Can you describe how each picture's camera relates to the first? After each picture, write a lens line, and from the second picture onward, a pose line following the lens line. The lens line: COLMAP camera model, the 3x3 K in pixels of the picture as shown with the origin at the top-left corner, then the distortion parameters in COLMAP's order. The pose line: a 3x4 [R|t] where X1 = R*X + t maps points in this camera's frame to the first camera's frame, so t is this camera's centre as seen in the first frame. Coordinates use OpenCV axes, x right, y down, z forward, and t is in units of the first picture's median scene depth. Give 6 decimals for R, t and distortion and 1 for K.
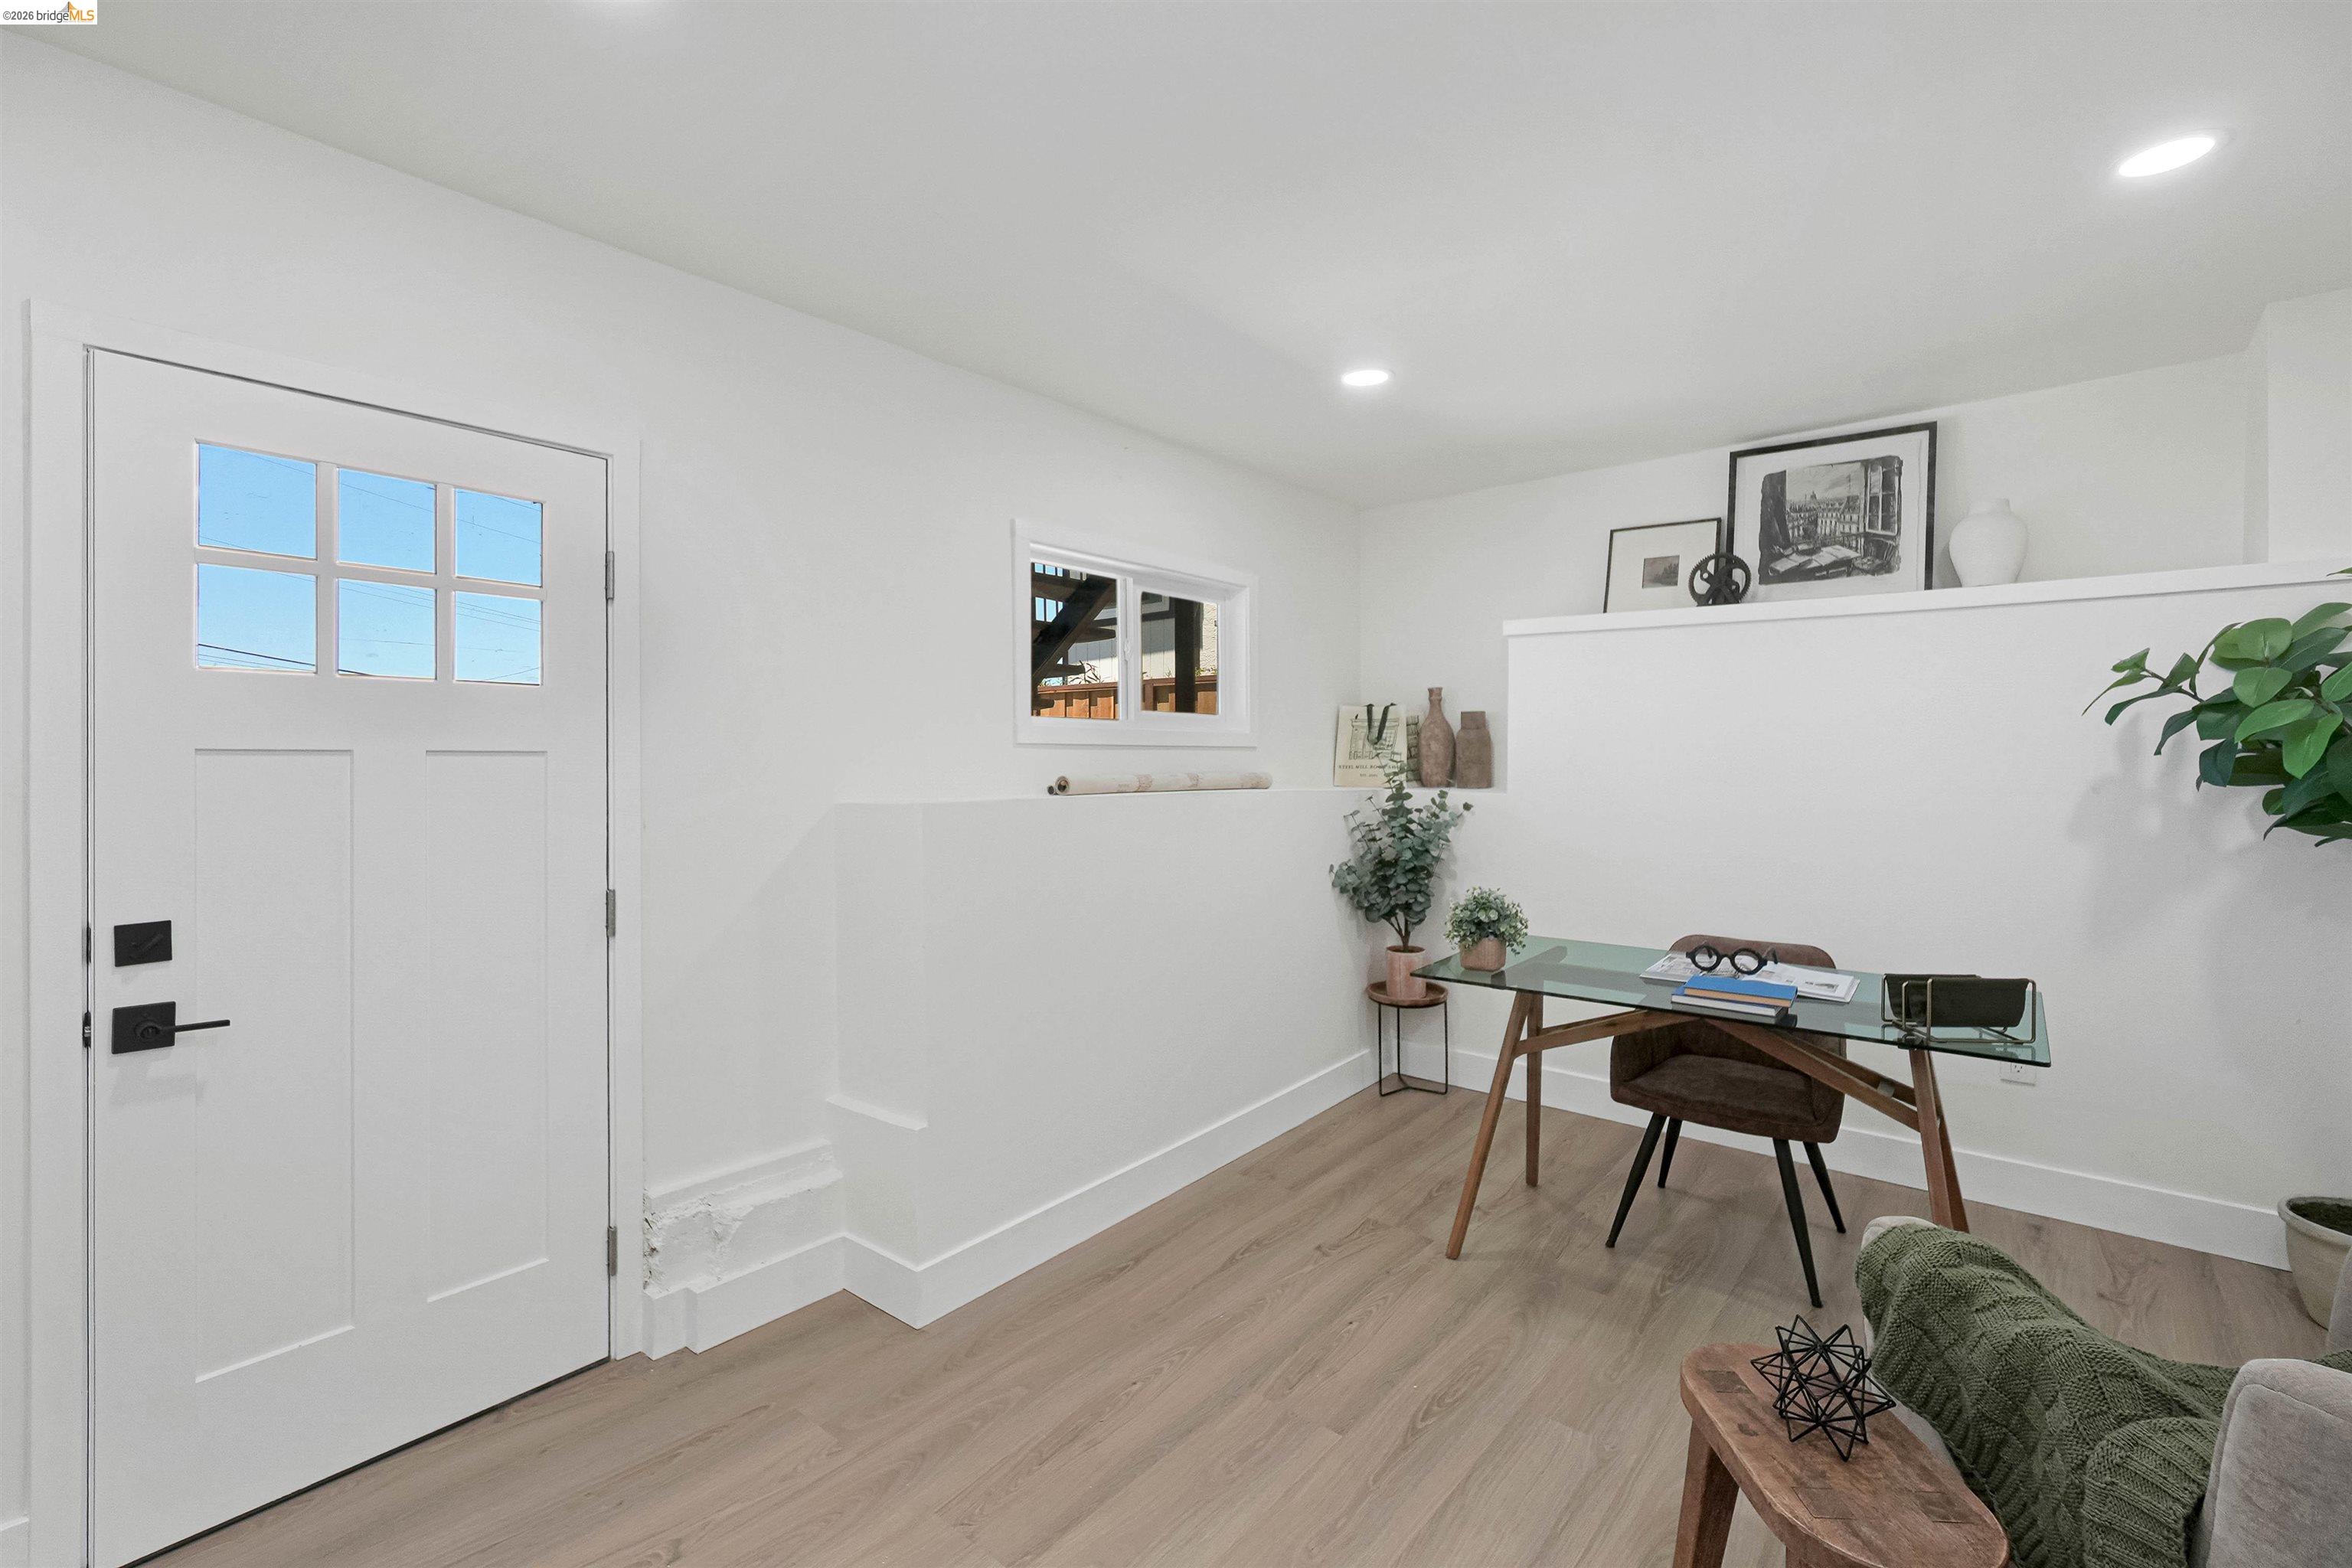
lens RADIAL K [[1023.9, 0, 1172.7], [0, 1023.9, 757.3], [0, 0, 1]] dist [-0.003769, 0.000093]
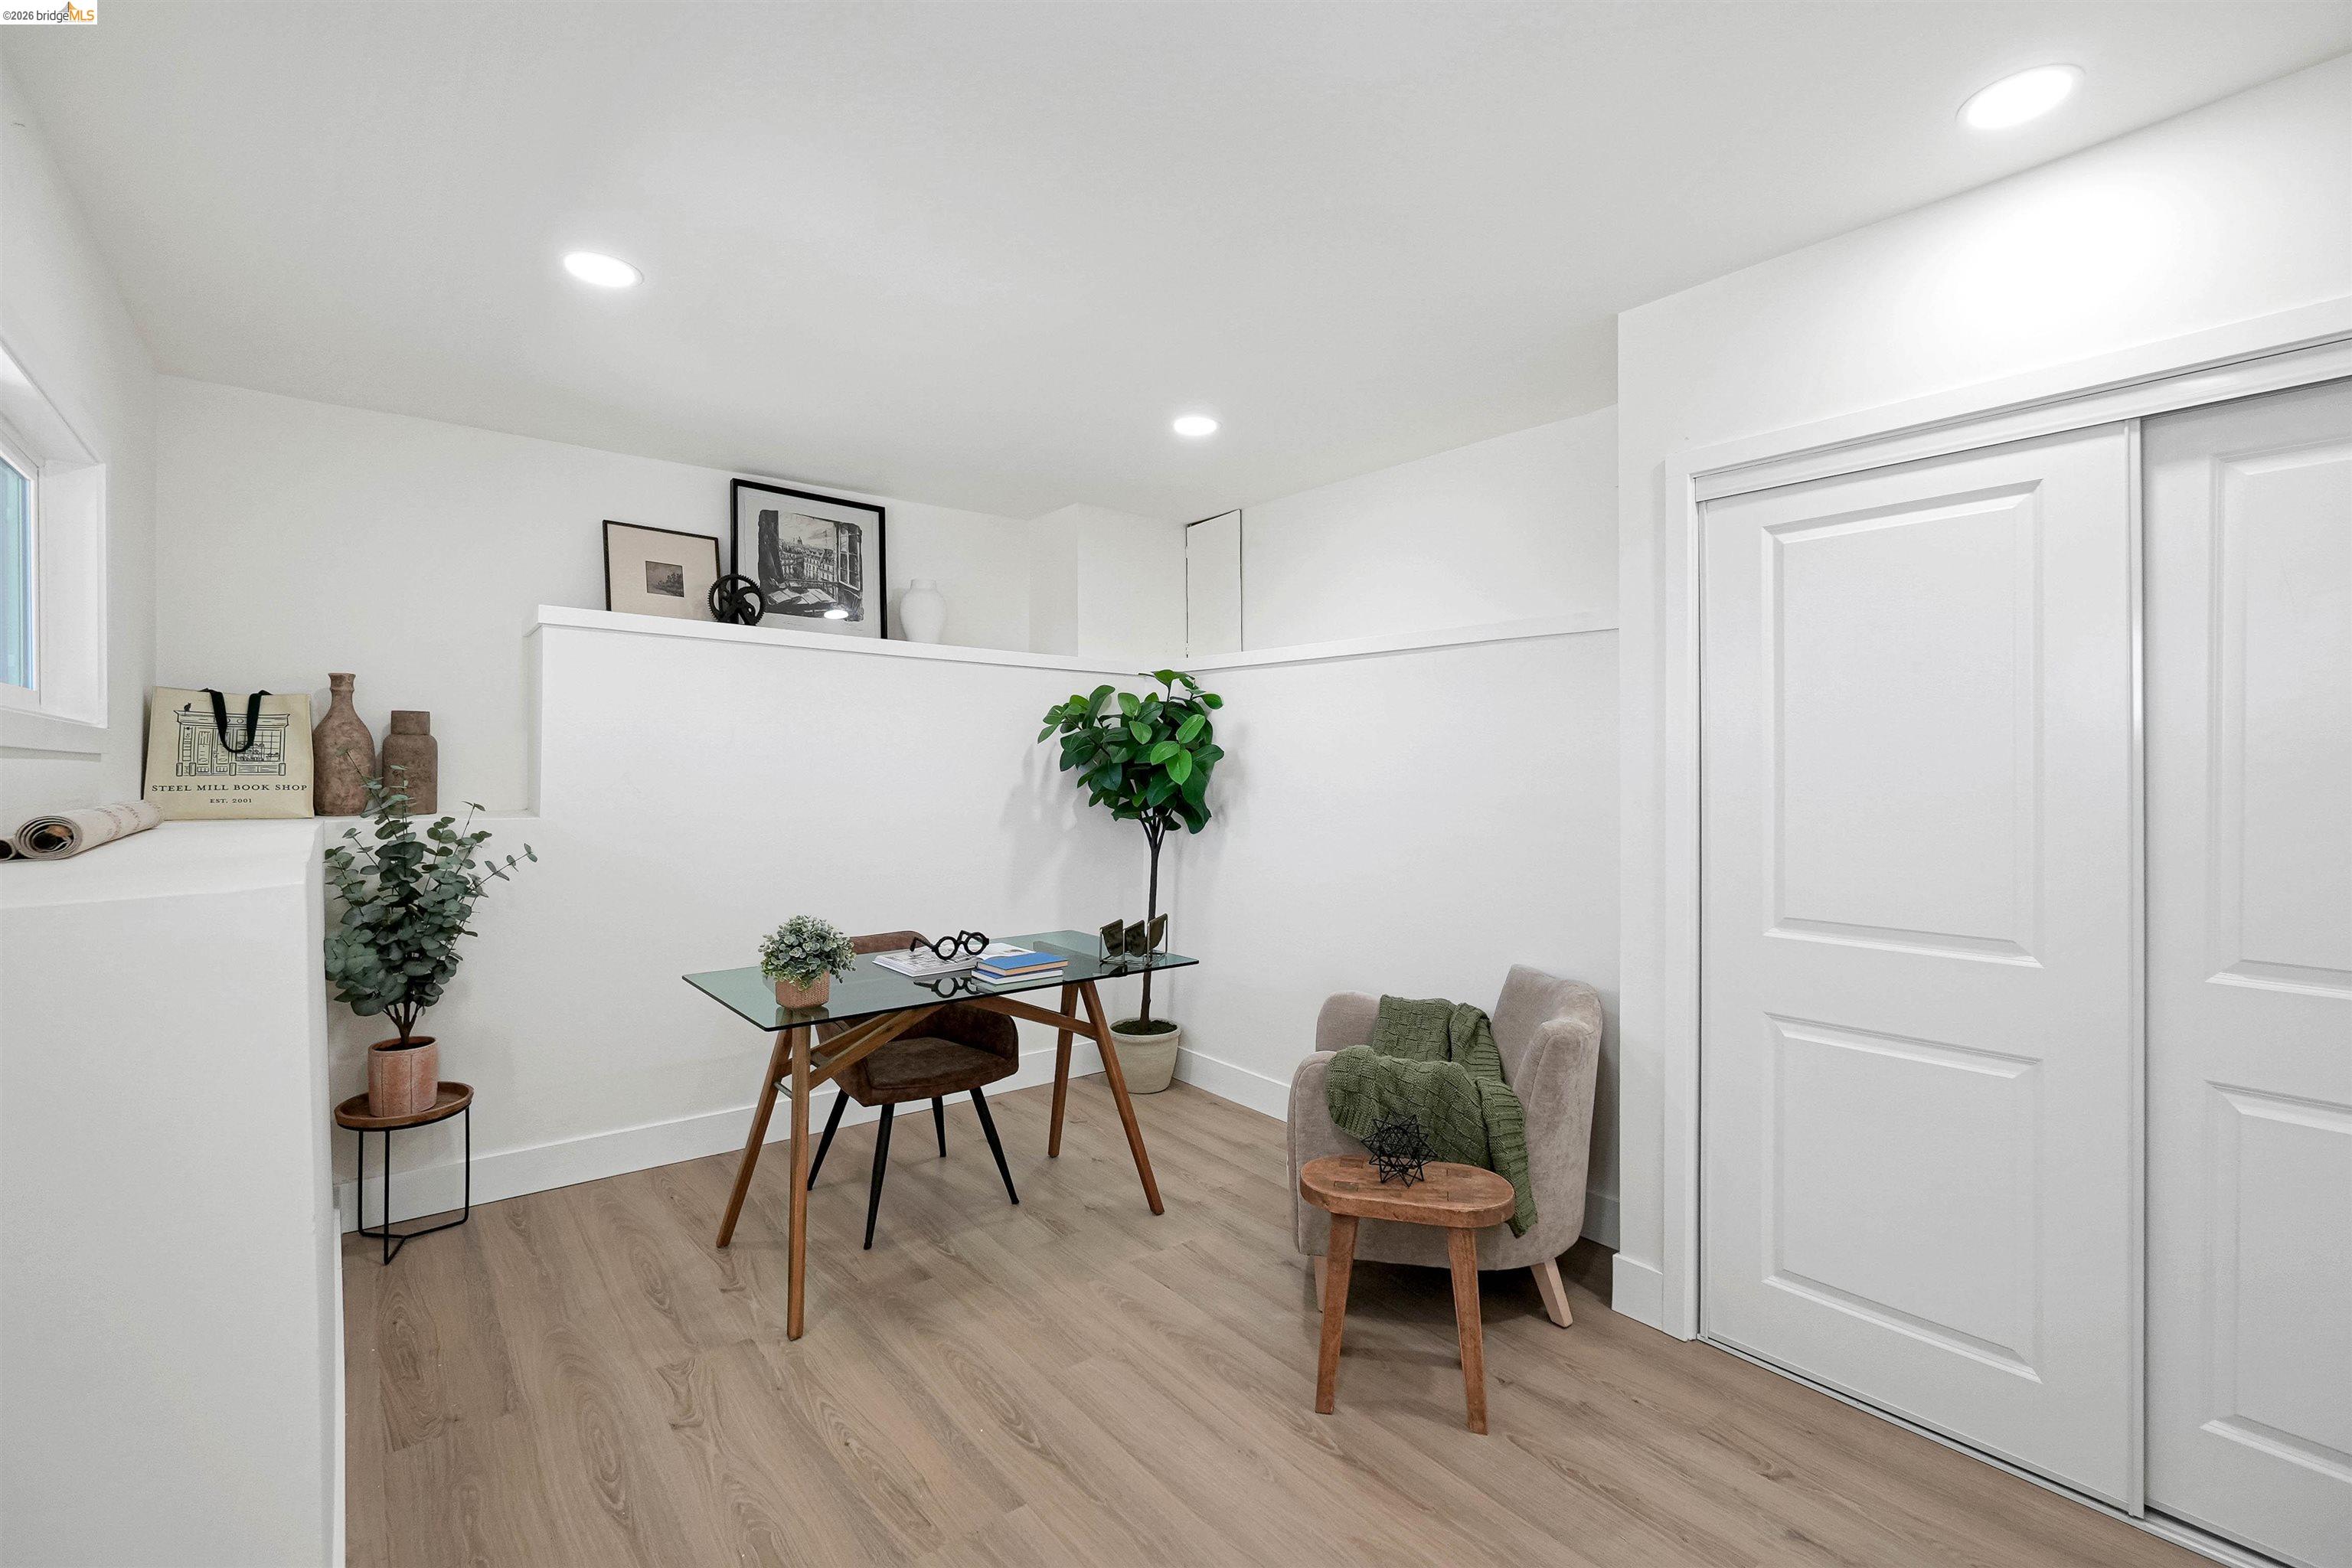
lens RADIAL K [[1023.9, 0, 1172.7], [0, 1023.9, 757.3], [0, 0, 1]] dist [-0.003769, 0.000093]
pose [[0.201947, 0.010425, 0.979341, -0.403576], [-0.003242, 0.999945, -0.009975, -0.006529], [-0.979391, -0.001161, 0.201970, 0.374497]]
